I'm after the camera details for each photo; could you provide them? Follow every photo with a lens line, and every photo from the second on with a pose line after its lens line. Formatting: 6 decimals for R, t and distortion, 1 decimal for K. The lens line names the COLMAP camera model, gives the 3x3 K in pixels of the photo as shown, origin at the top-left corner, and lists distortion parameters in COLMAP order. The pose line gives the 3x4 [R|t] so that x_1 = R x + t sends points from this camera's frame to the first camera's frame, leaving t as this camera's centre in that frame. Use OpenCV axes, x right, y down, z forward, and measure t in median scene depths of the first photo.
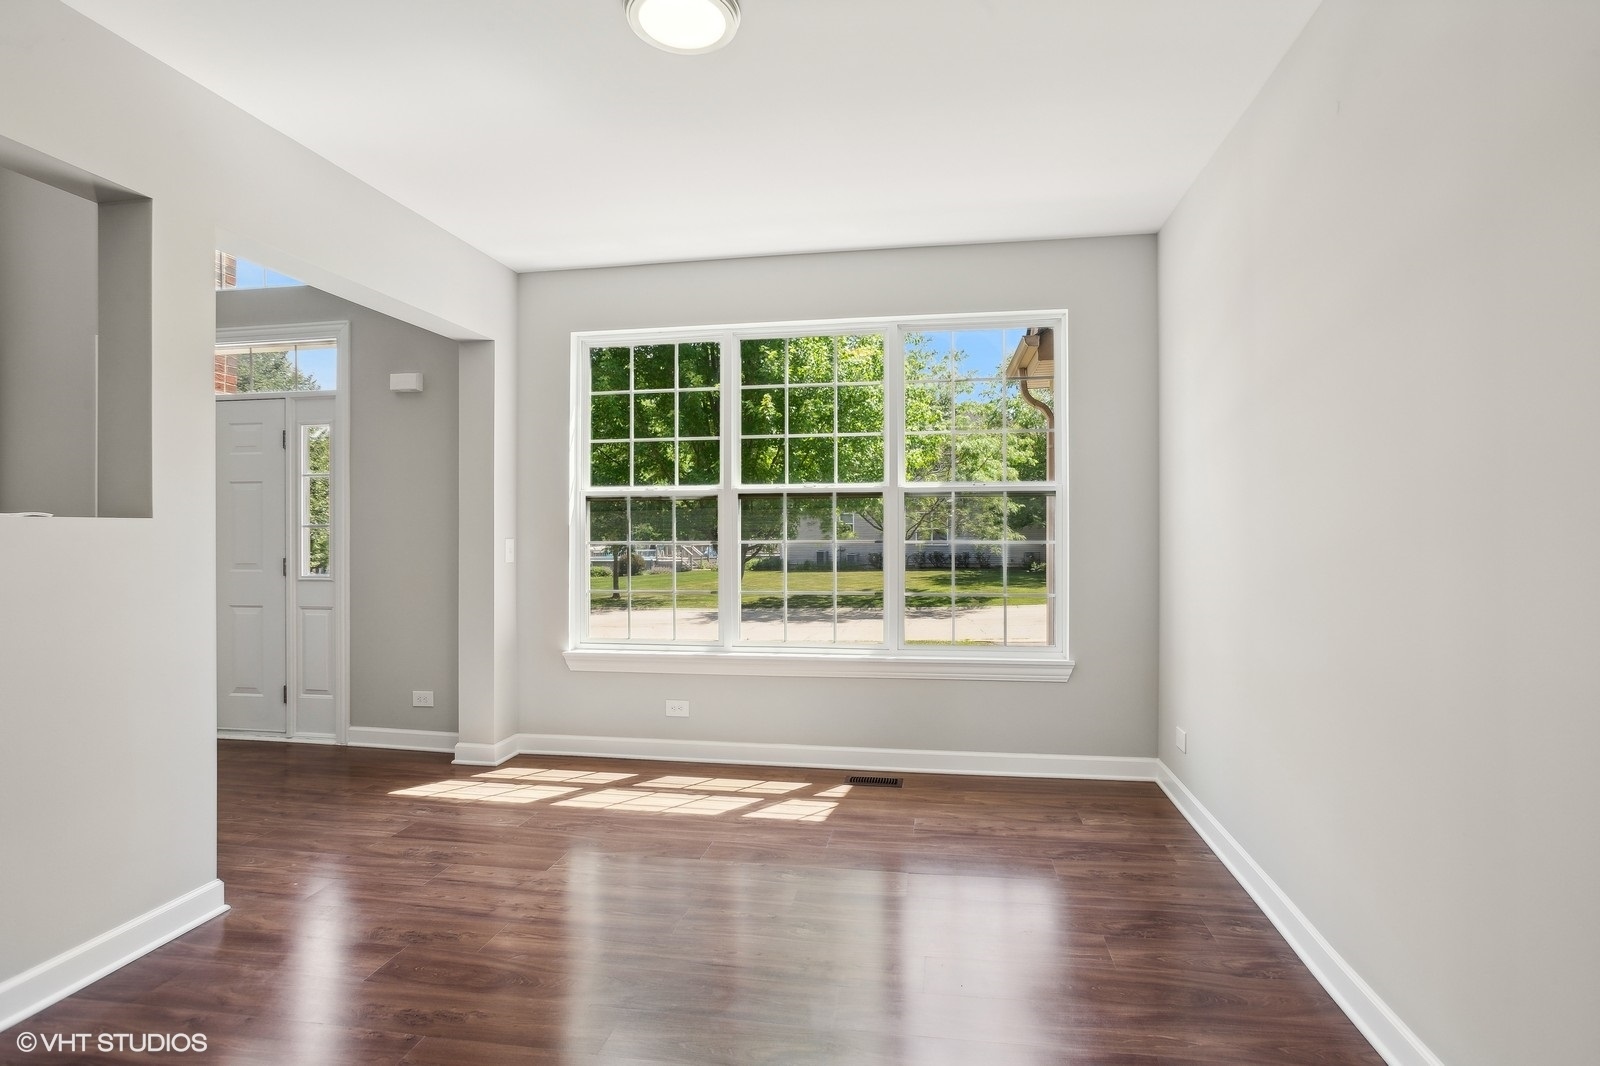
lens RADIAL K [[741.9, 0, 801.5], [0, 741.9, 530.2], [0, 0, 1]] dist [-0.022669, 0.000106]
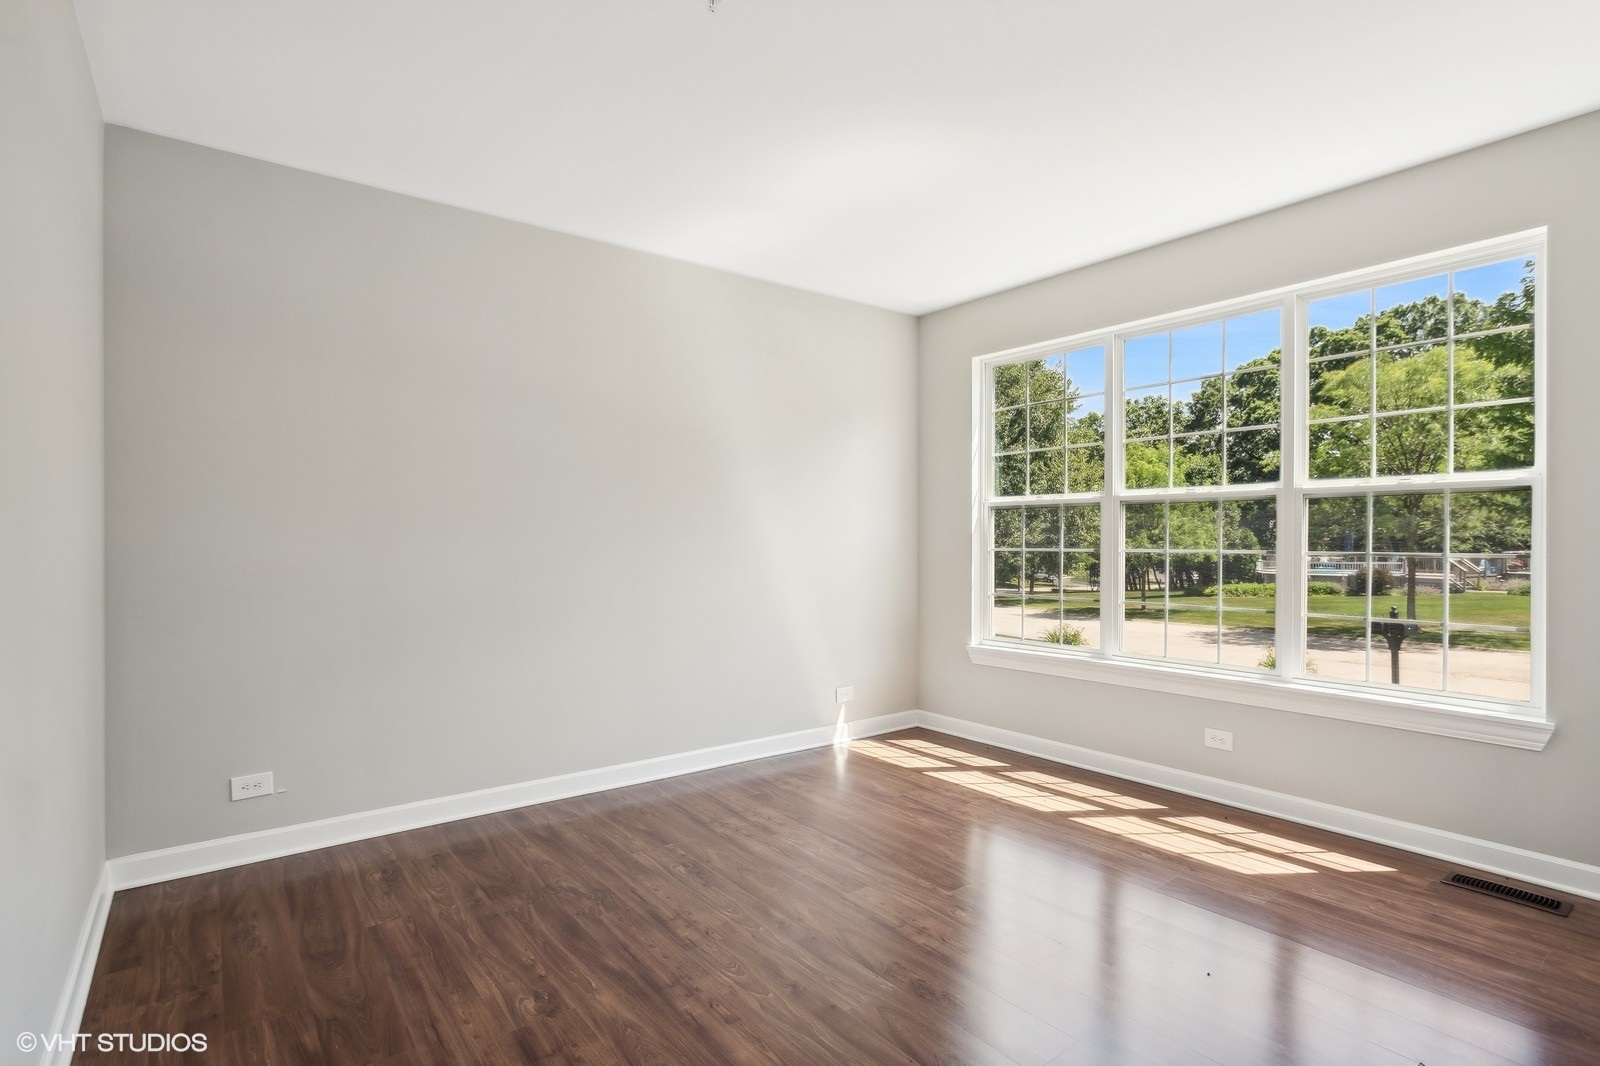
lens RADIAL K [[774.8, 0, 797.6], [0, 774.8, 533.0], [0, 0, 1]] dist [0.001146, 0.000897]
pose [[0.754712, 0.003715, -0.656046, 0.244868], [-0.006124, 0.999980, -0.001383, -0.002127], [0.656028, 0.005061, 0.754719, -0.042446]]
